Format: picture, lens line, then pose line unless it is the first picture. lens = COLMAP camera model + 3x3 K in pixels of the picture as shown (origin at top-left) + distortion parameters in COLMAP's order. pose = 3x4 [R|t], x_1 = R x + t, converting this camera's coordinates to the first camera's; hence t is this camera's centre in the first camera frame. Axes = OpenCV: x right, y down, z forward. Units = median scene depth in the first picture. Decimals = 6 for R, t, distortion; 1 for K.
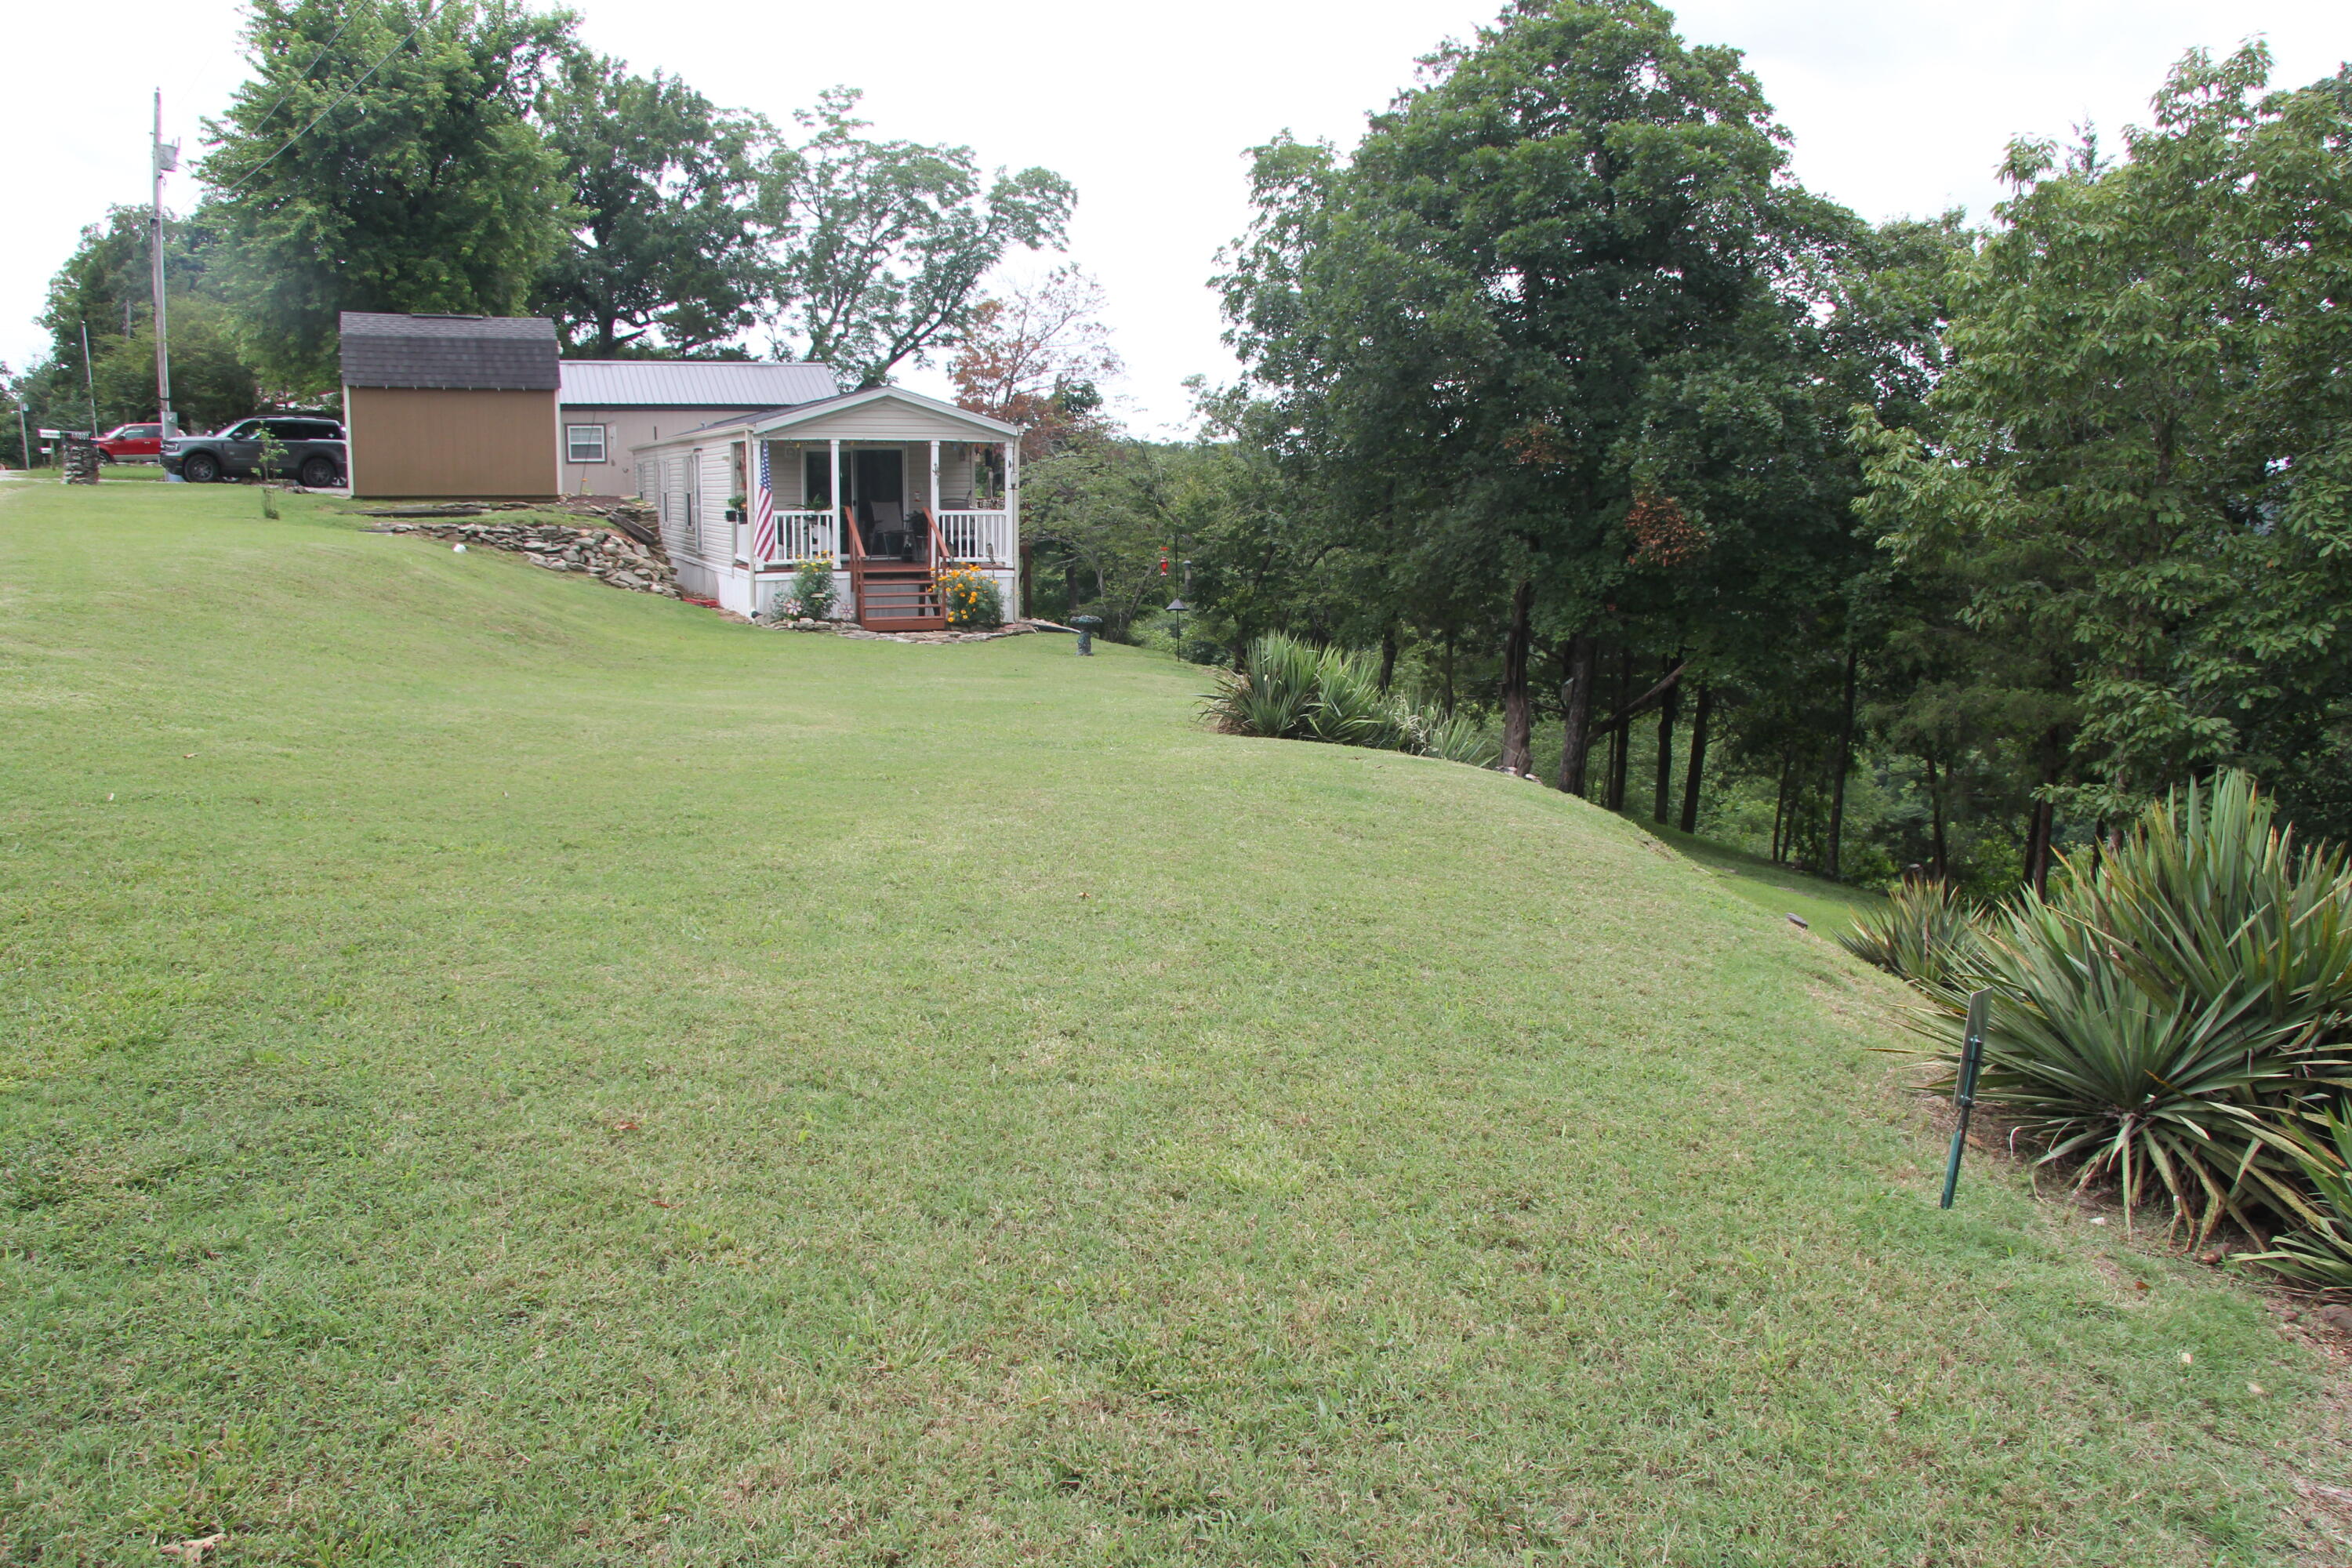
lens RADIAL K [[1868.5, 0, 1176.0], [0, 1868.5, 784.0], [0, 0, 1]] dist [-0.118306, -0.002692]
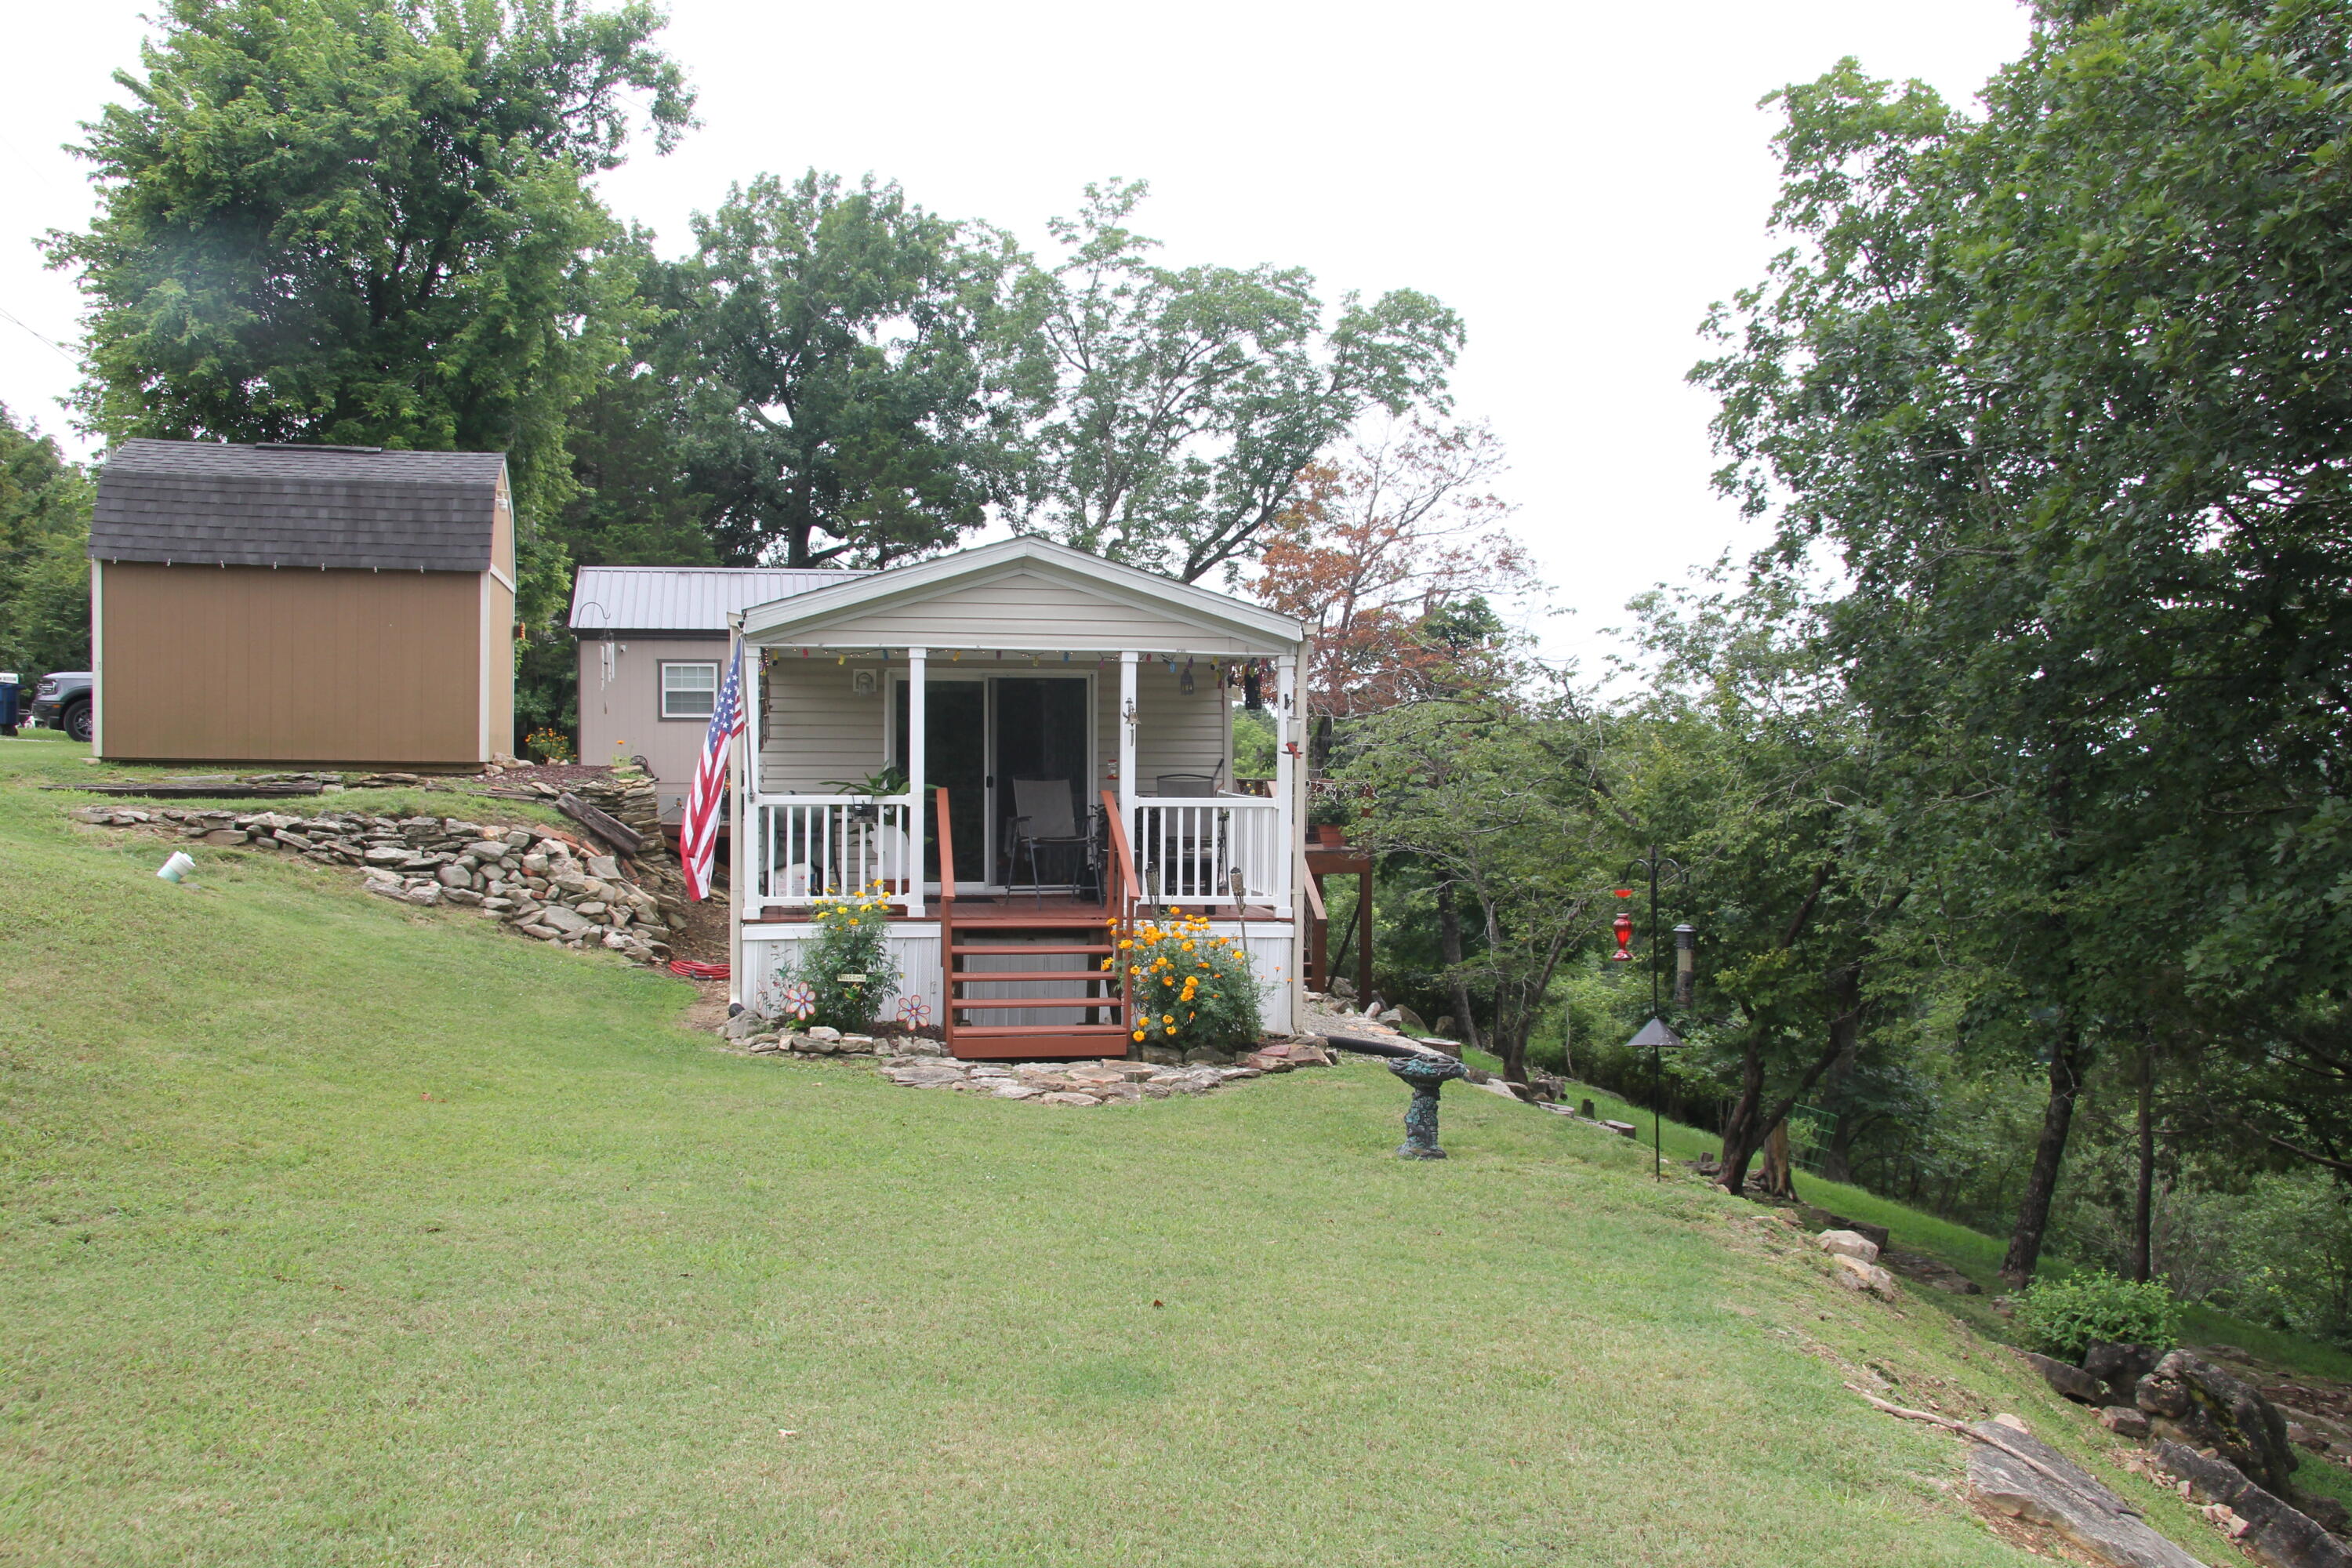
lens RADIAL K [[2054.9, 0, 1176.0], [0, 2054.9, 784.0], [0, 0, 1]] dist [-0.080657, 0.007001]
pose [[0.979400, 0.000873, -0.201927, -0.007381], [-0.031858, 0.988135, -0.150250, -0.048794], [0.199400, 0.153588, 0.967807, 0.335438]]
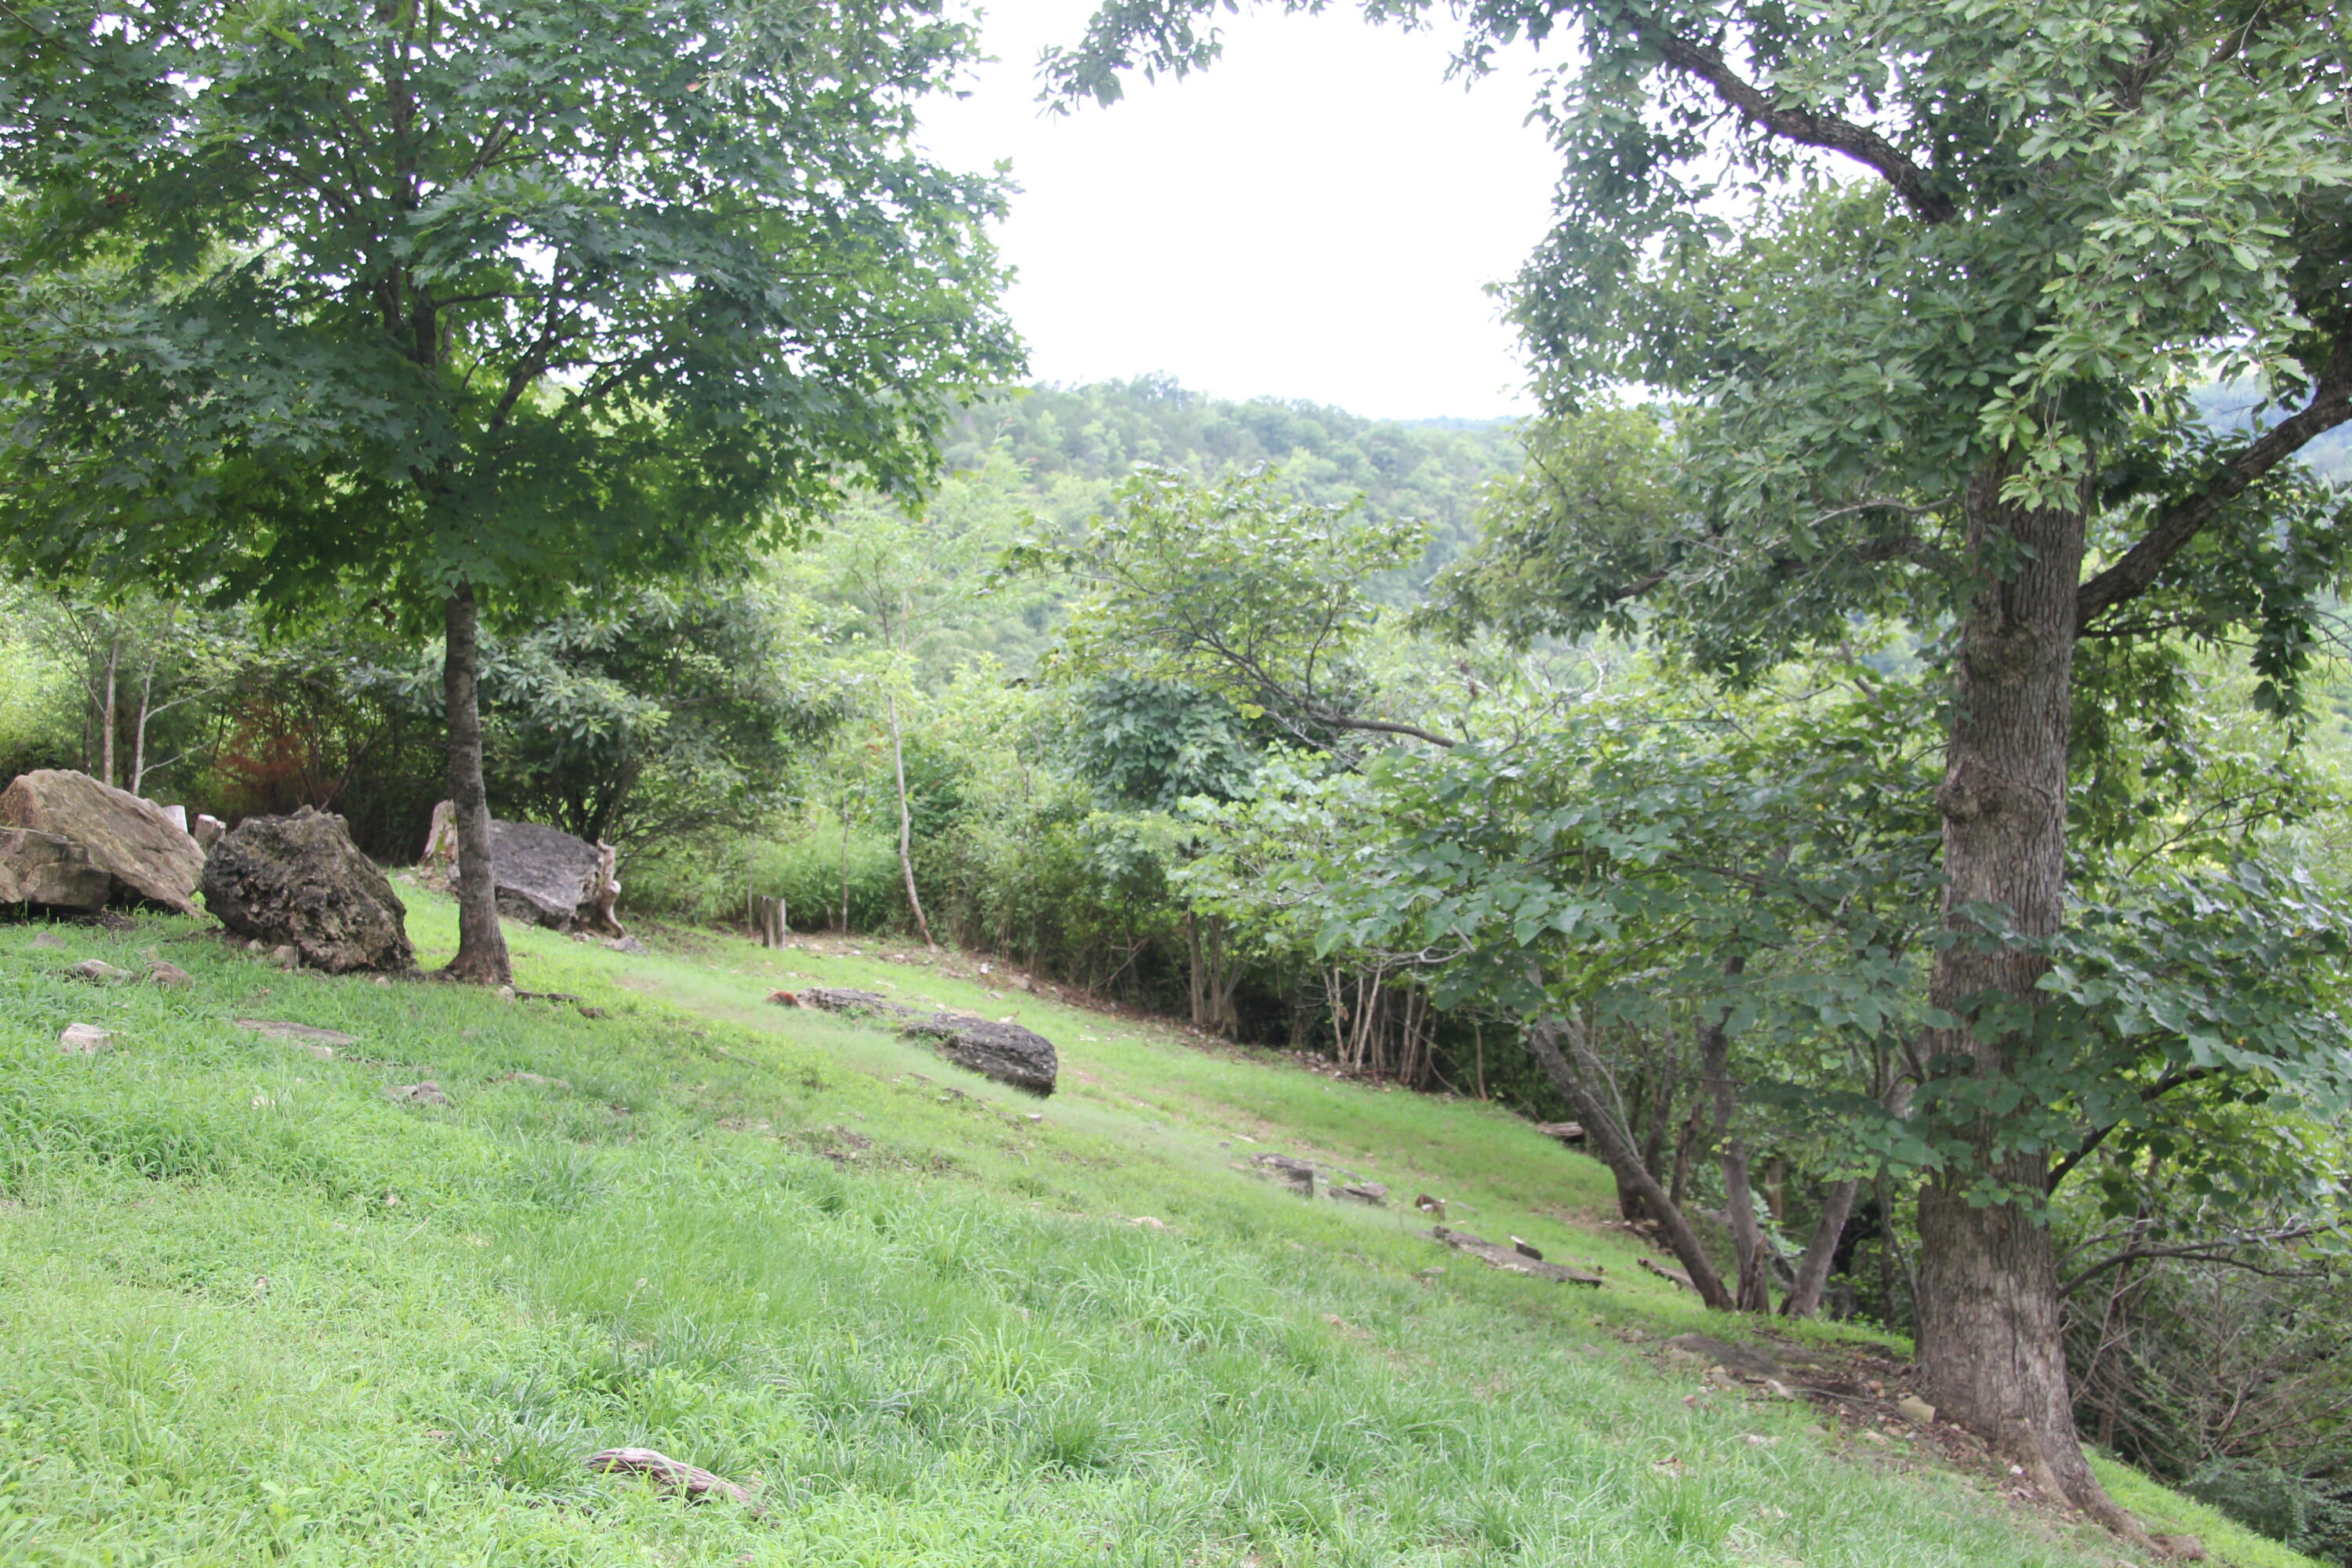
lens RADIAL K [[2772.1, 0, 1176.0], [0, 2772.1, 784.0], [0, 0, 1]] dist [-0.003869, -0.006398]
pose [[0.996908, -0.068045, 0.039304, 0.041326], [0.069628, 0.996755, -0.040404, -0.110118], [-0.036427, 0.043015, 0.998410, 2.102256]]
